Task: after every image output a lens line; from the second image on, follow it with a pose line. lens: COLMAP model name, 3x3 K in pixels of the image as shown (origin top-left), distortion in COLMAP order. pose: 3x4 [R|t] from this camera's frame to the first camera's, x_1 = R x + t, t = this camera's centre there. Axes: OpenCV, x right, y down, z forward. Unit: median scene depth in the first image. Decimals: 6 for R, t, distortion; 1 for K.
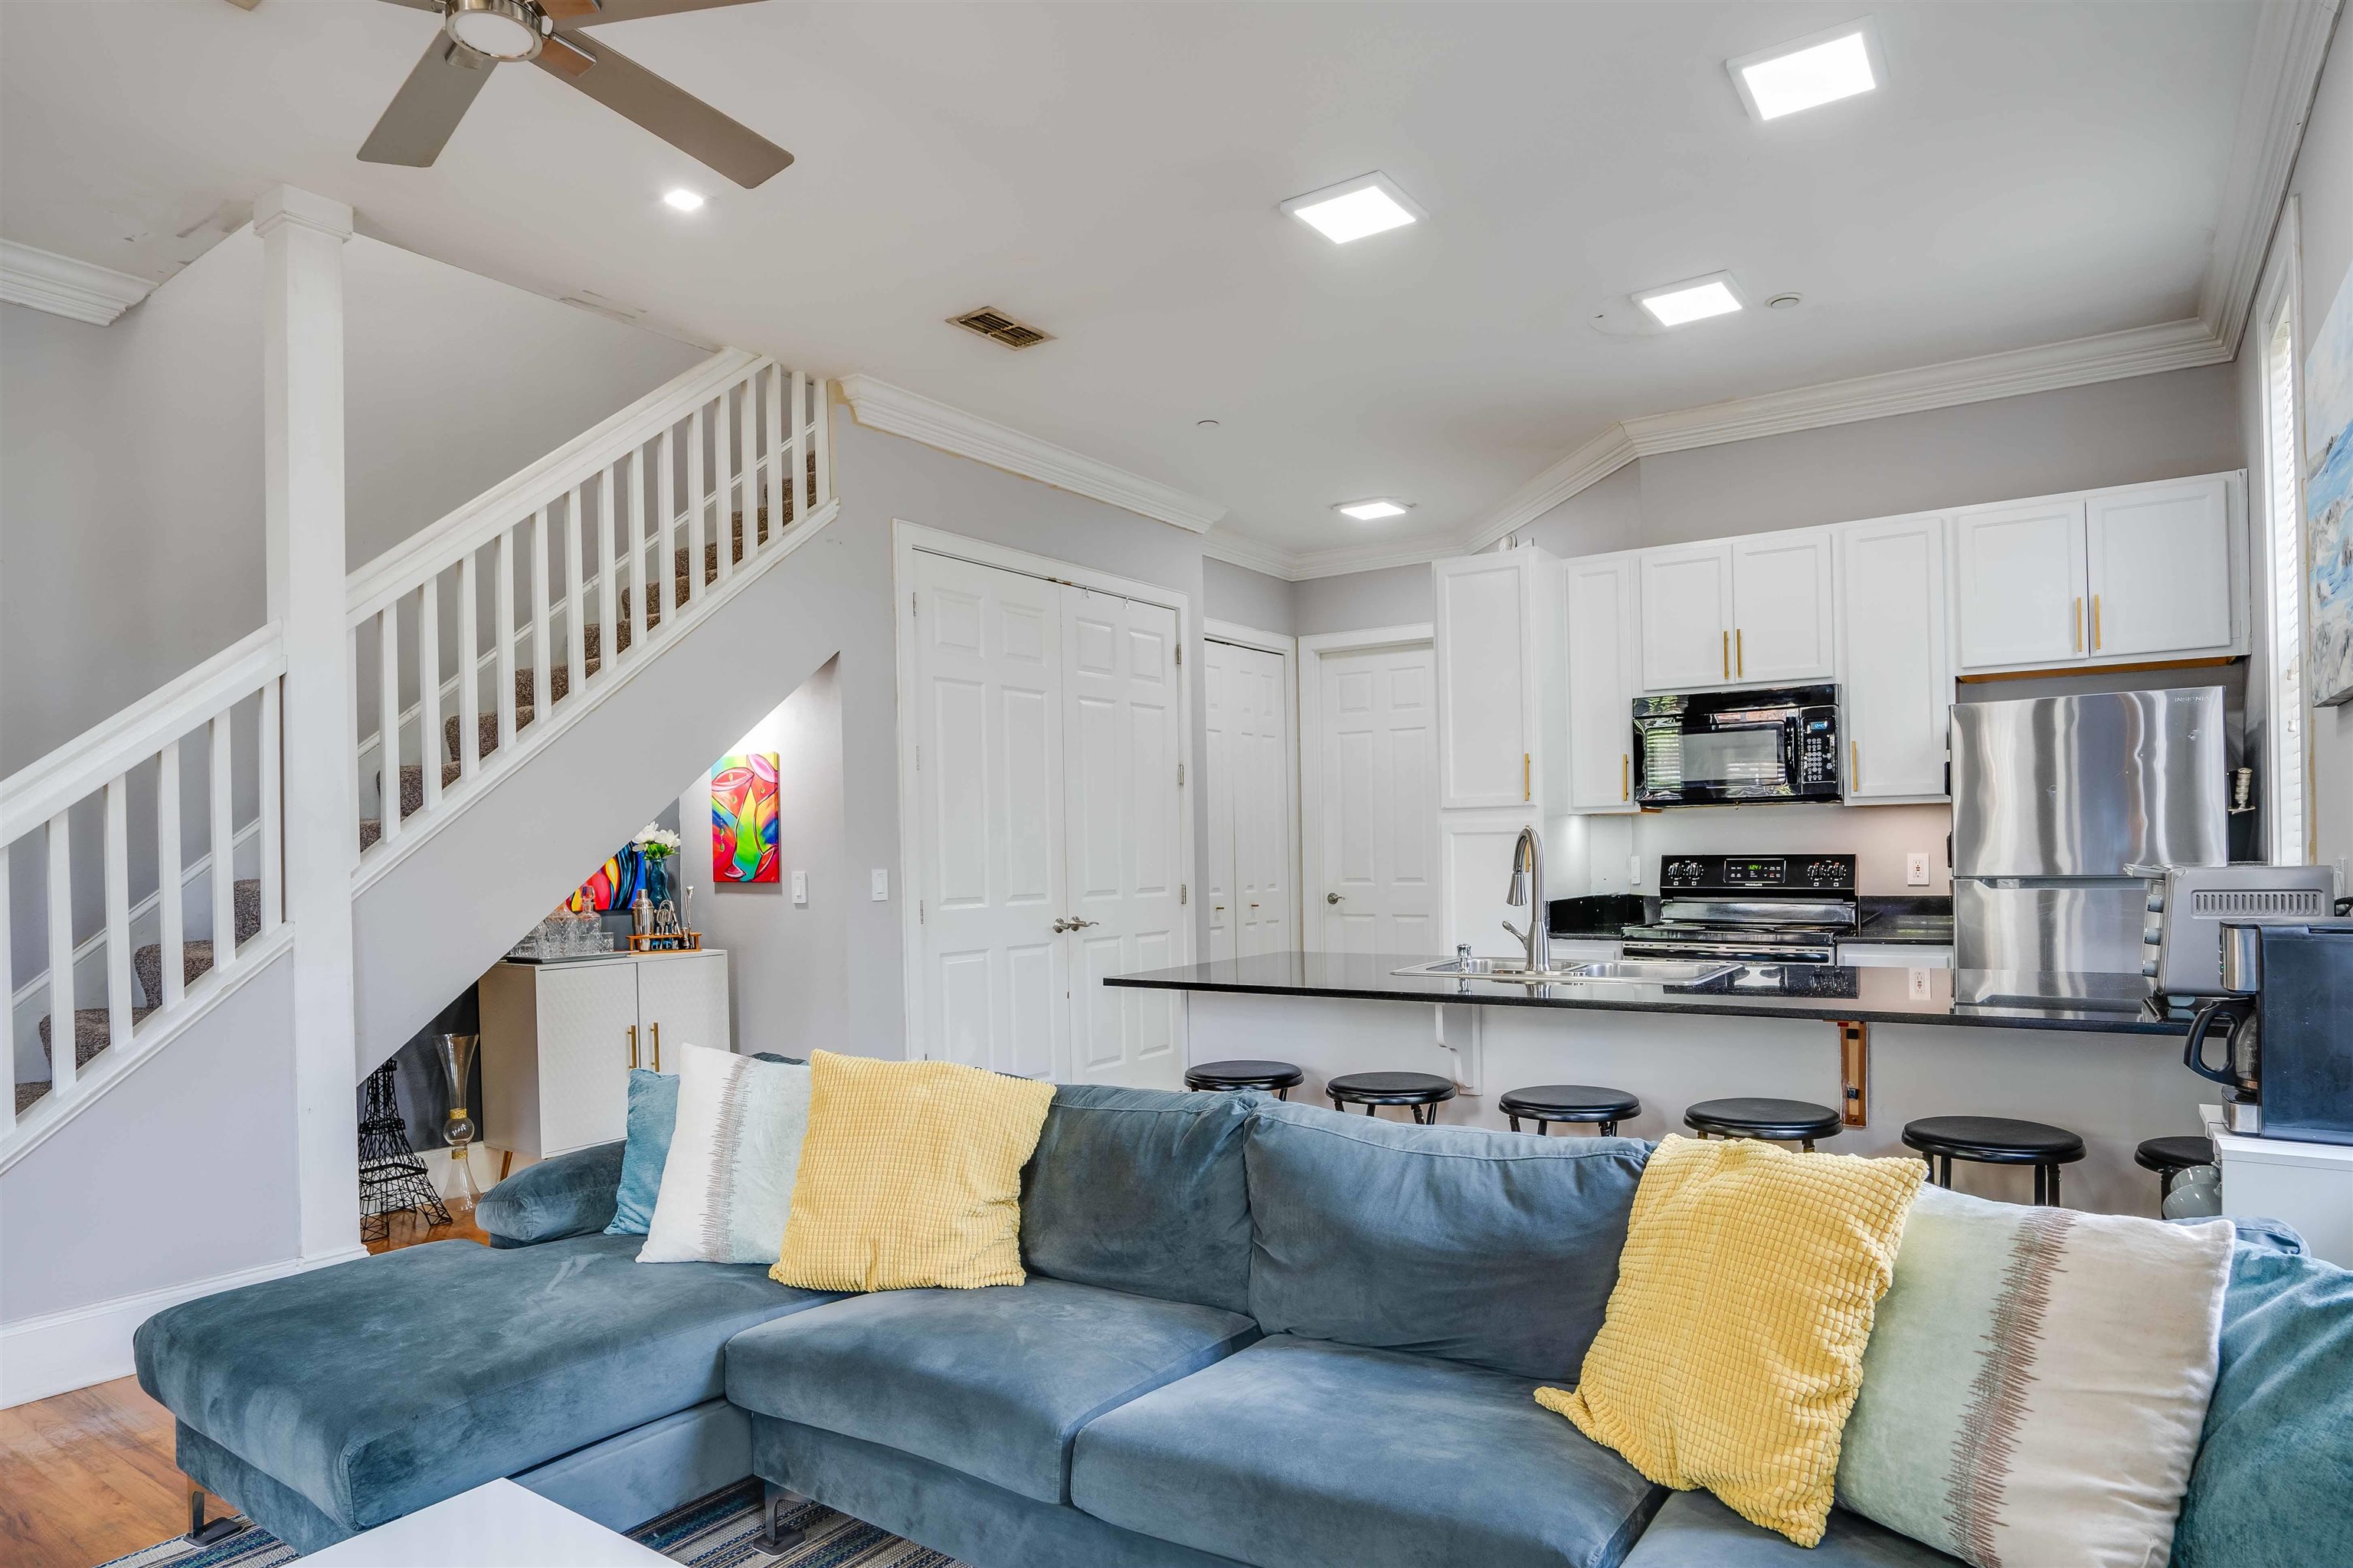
lens RADIAL K [[1371.3, 0, 1181.7], [0, 1371.3, 855.5], [0, 0, 1]] dist [-0.047849, 0.015165]
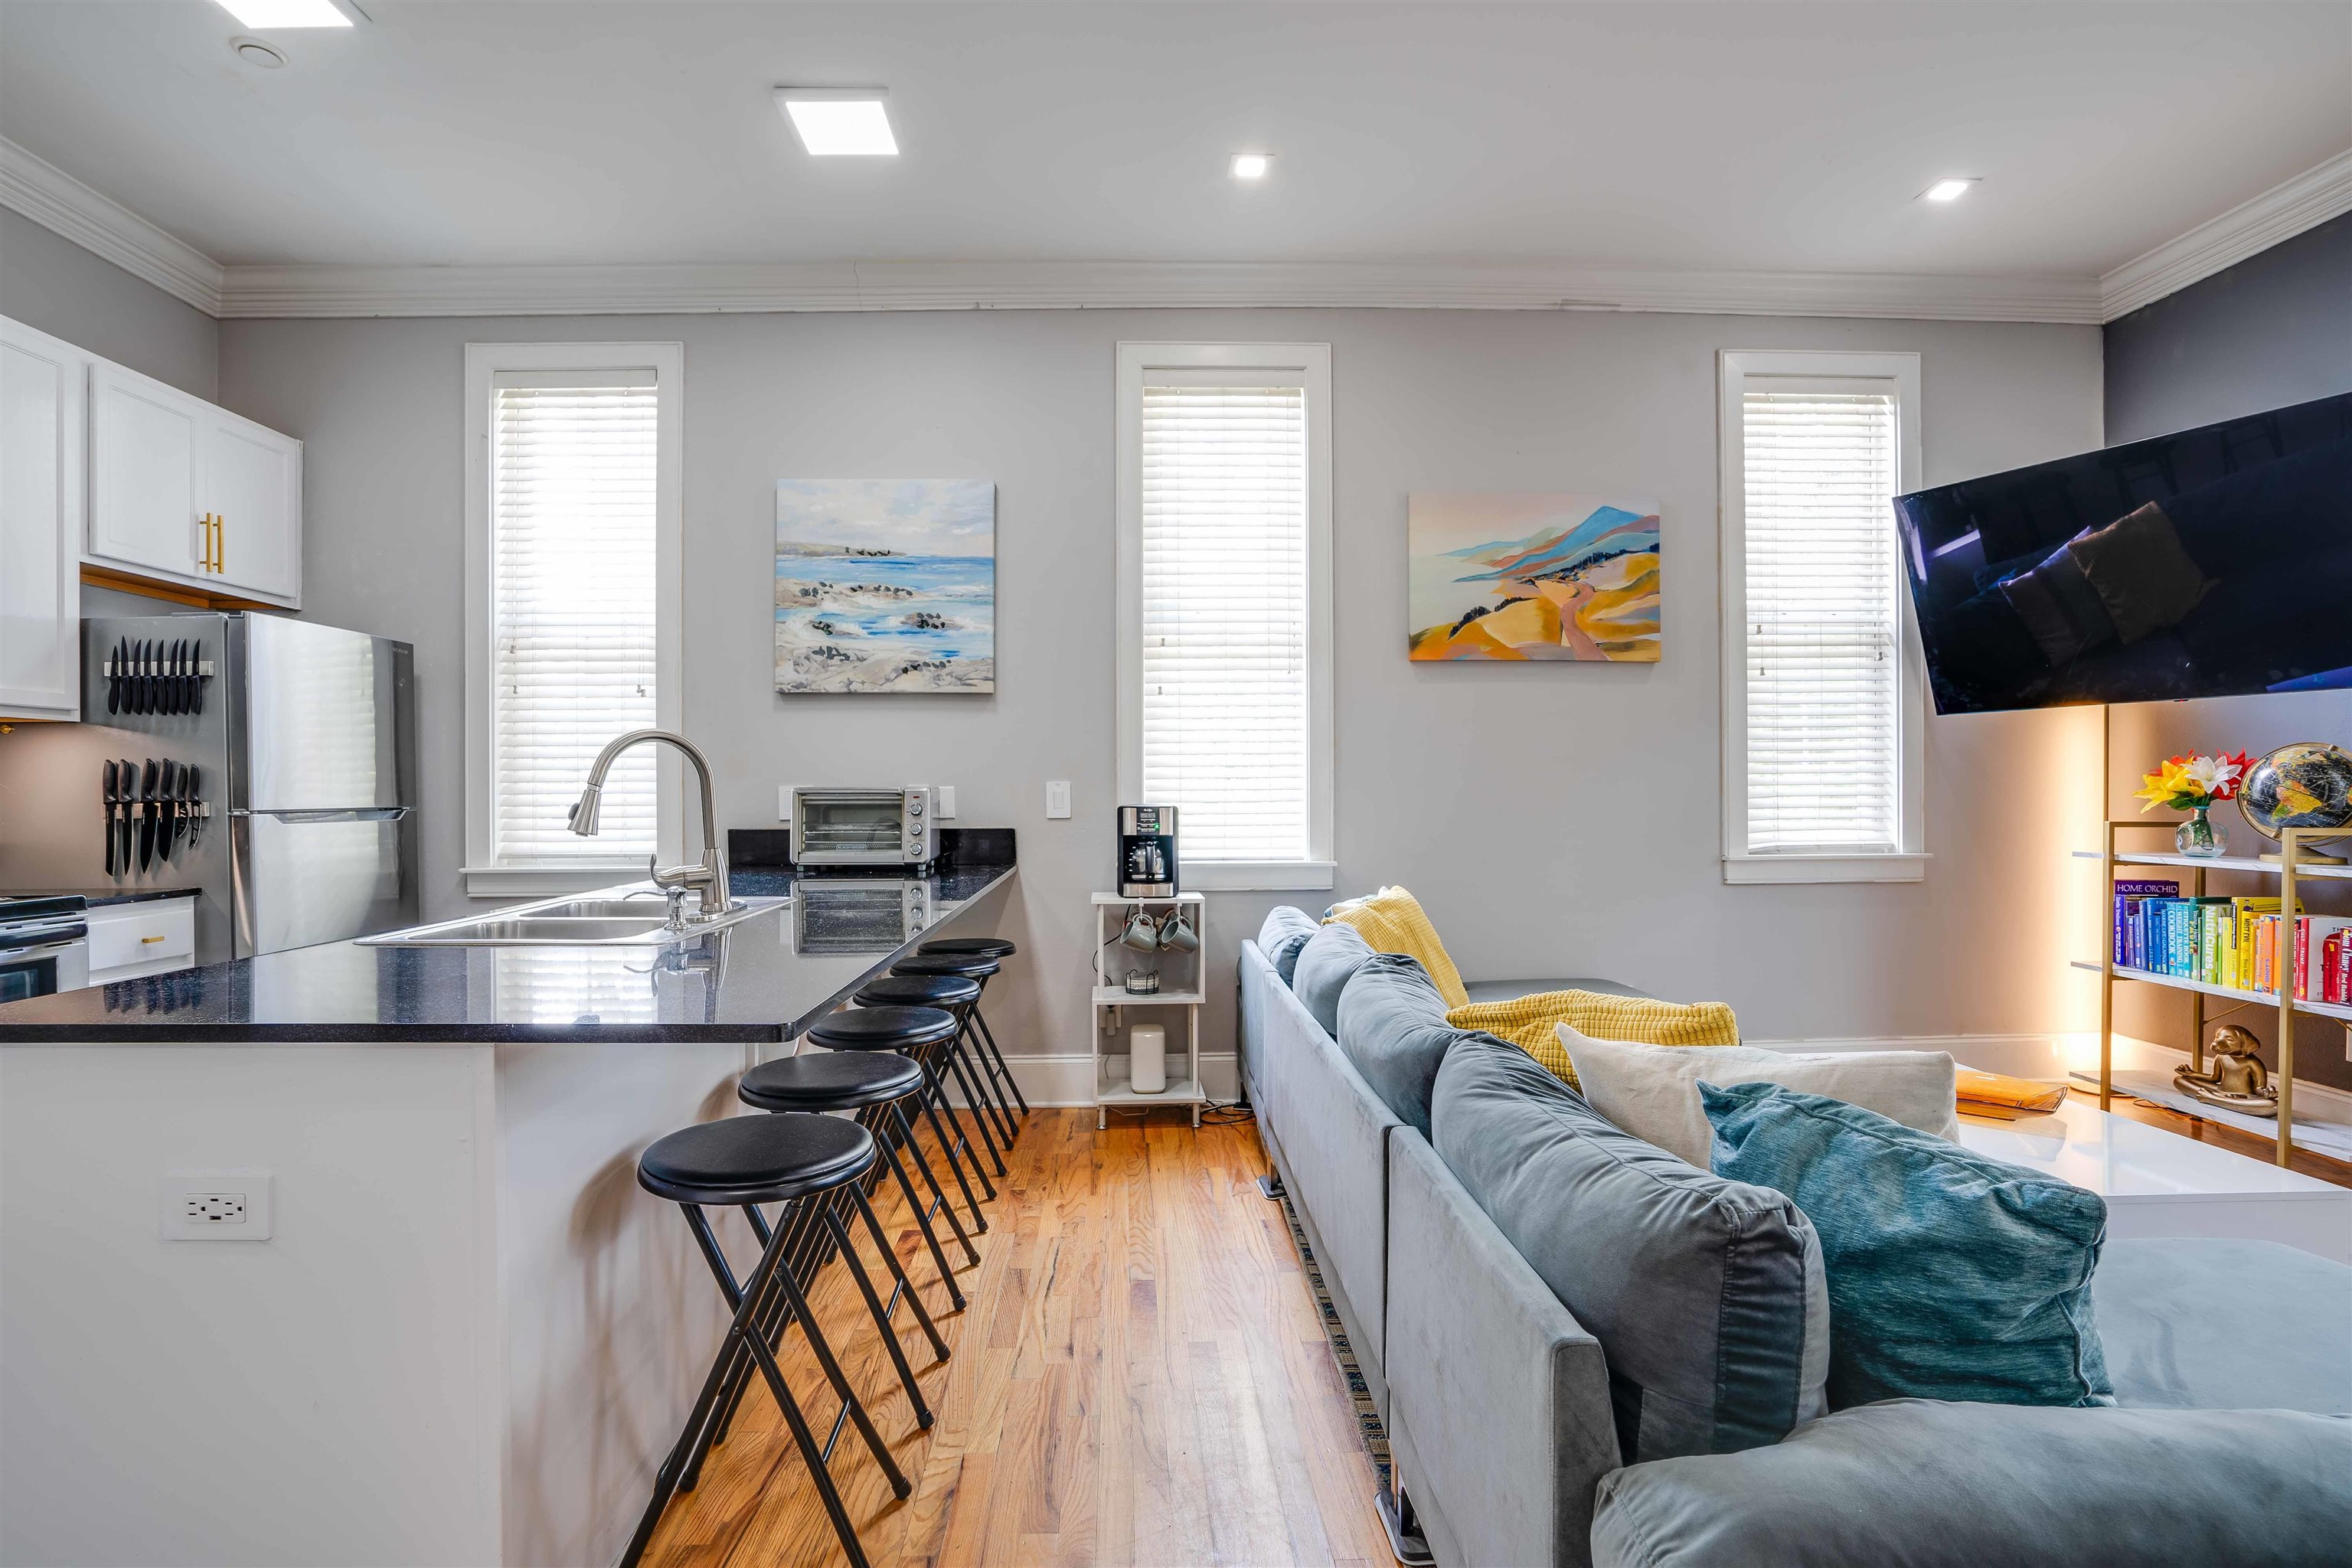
lens RADIAL K [[1165.9, 0, 1150.3], [0, 1165.9, 780.9], [0, 0, 1]] dist [-0.042230, 0.015299]
pose [[-0.594447, 0.027443, 0.803666, -0.319379], [0.018107, 0.999621, -0.020741, 0.019610], [-0.803931, 0.002222, -0.594719, 0.864890]]
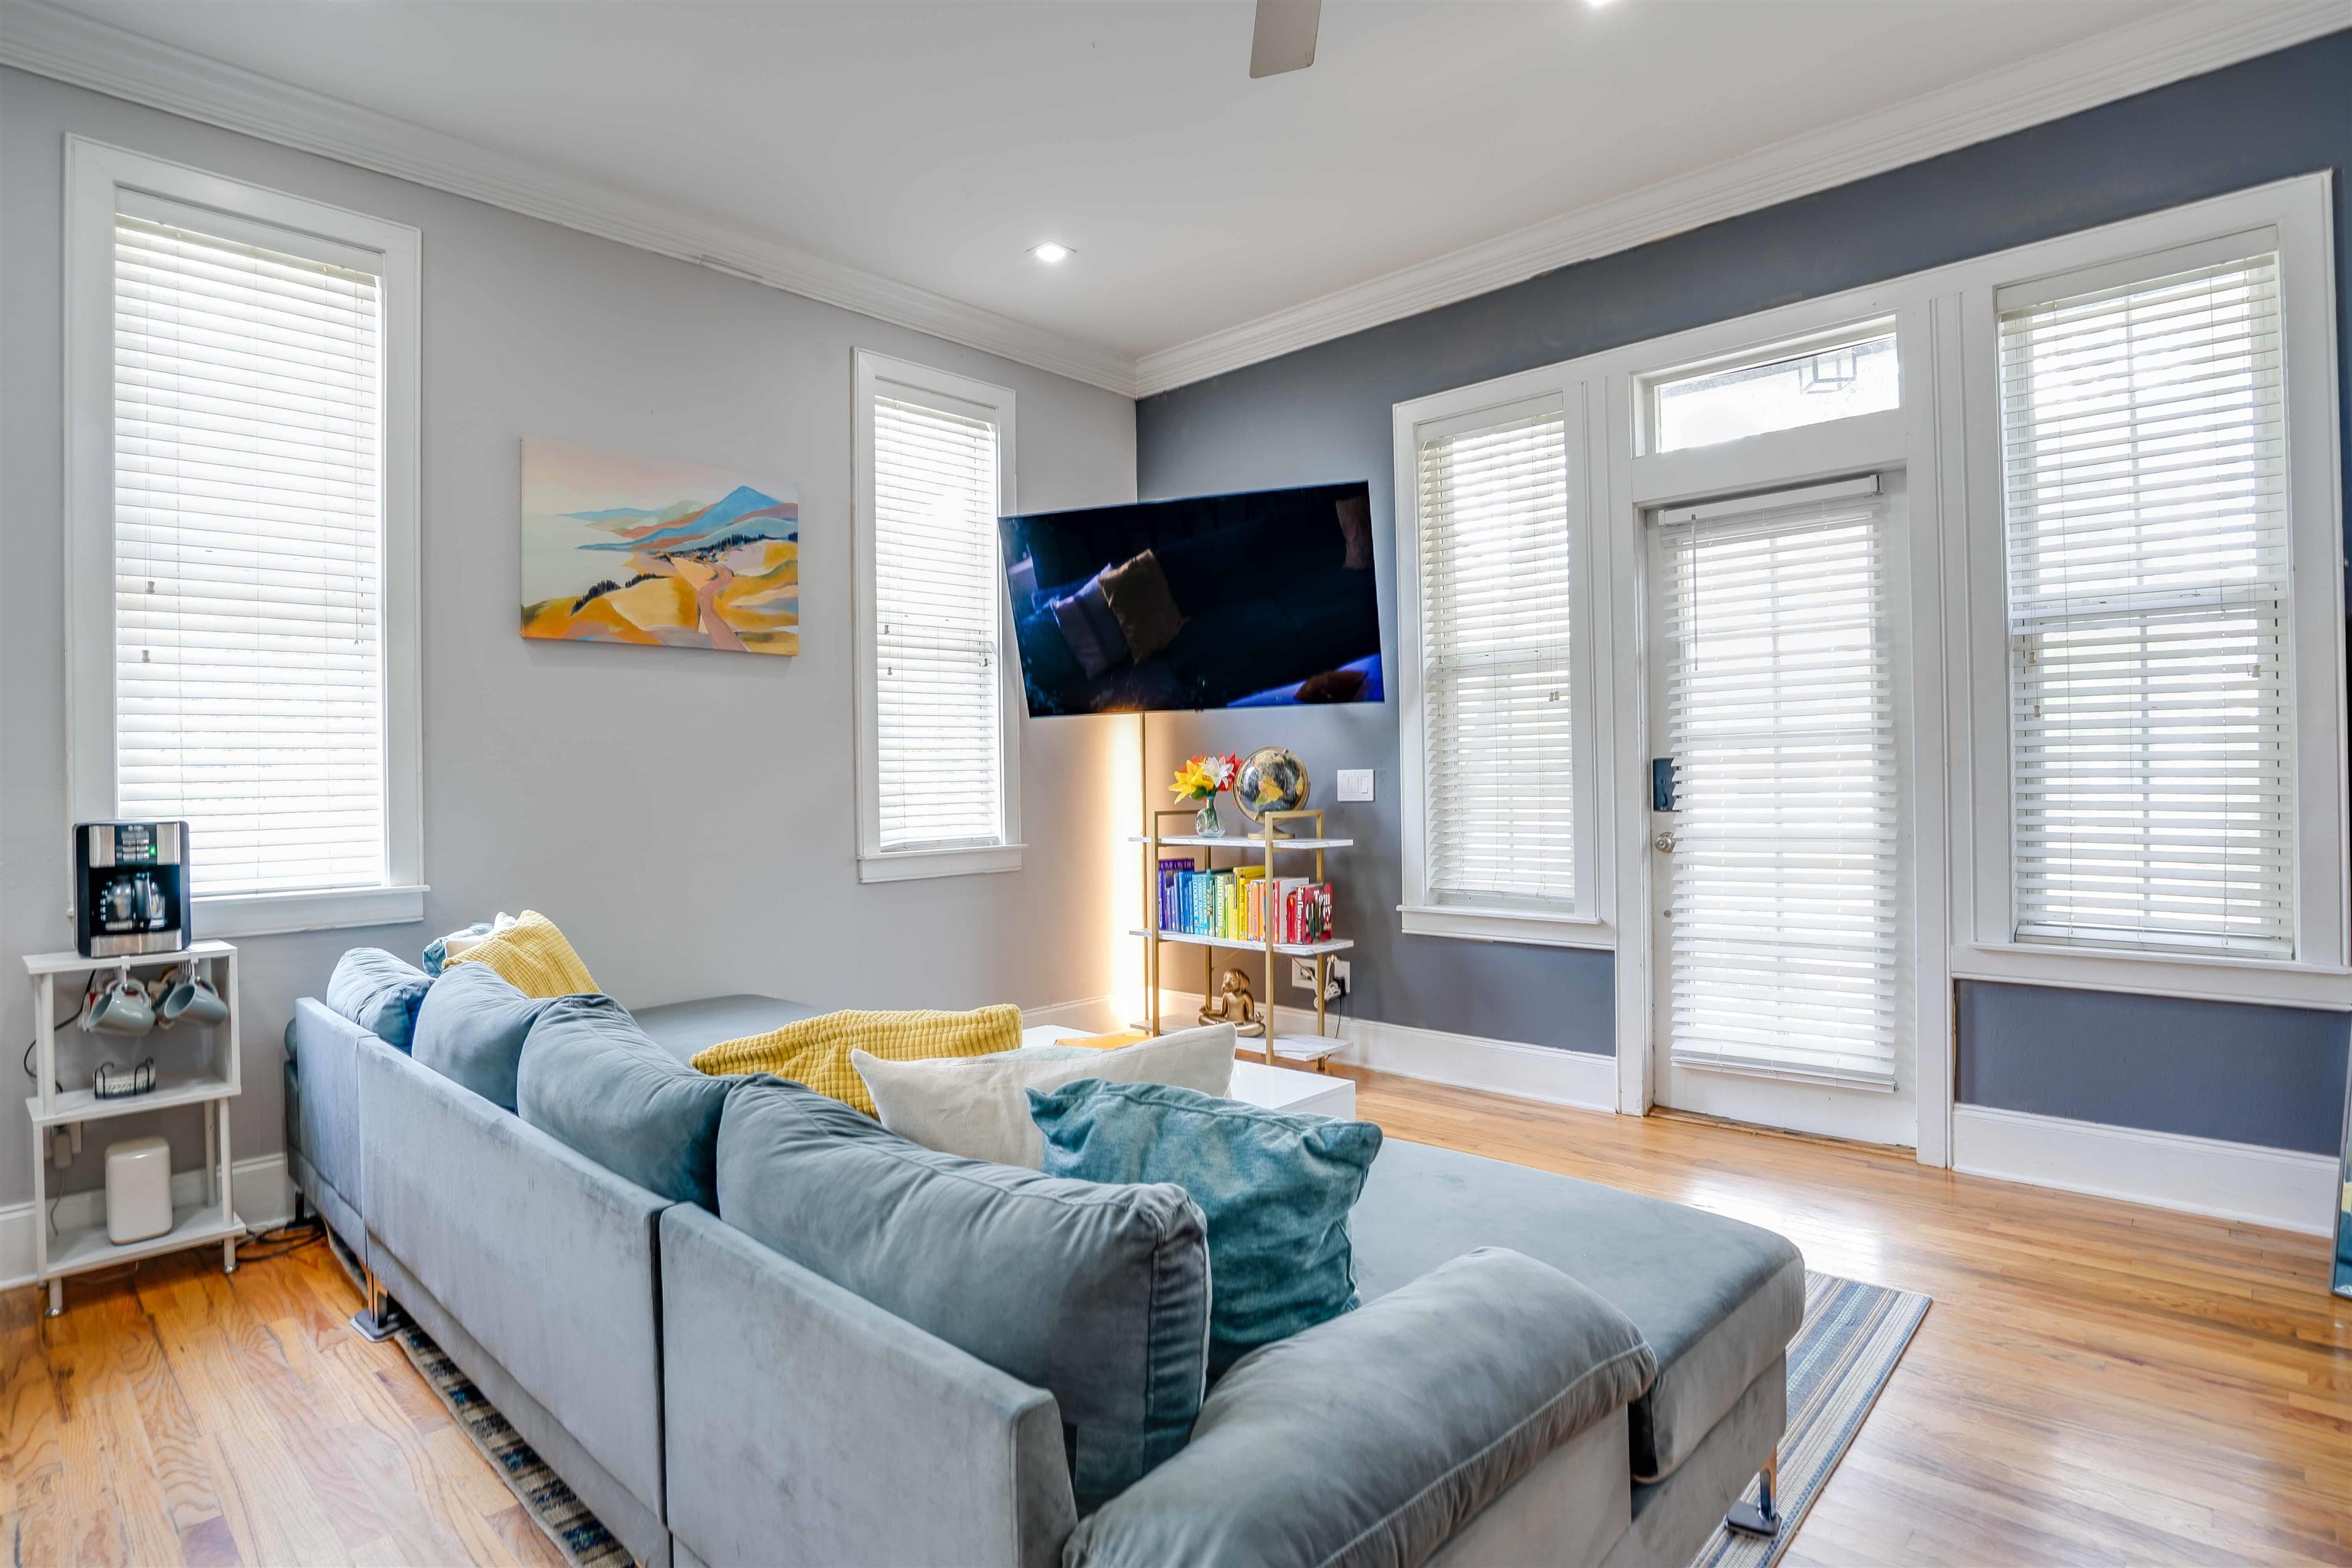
lens RADIAL K [[1228.0, 0, 1145.8], [0, 1228.0, 768.2], [0, 0, 1]] dist [-0.044914, 0.012240]
pose [[-0.986887, 0.036631, 0.157204, -0.237711], [0.035699, 0.999324, -0.008746, 0.016733], [-0.157418, -0.003019, -0.987527, 0.873274]]
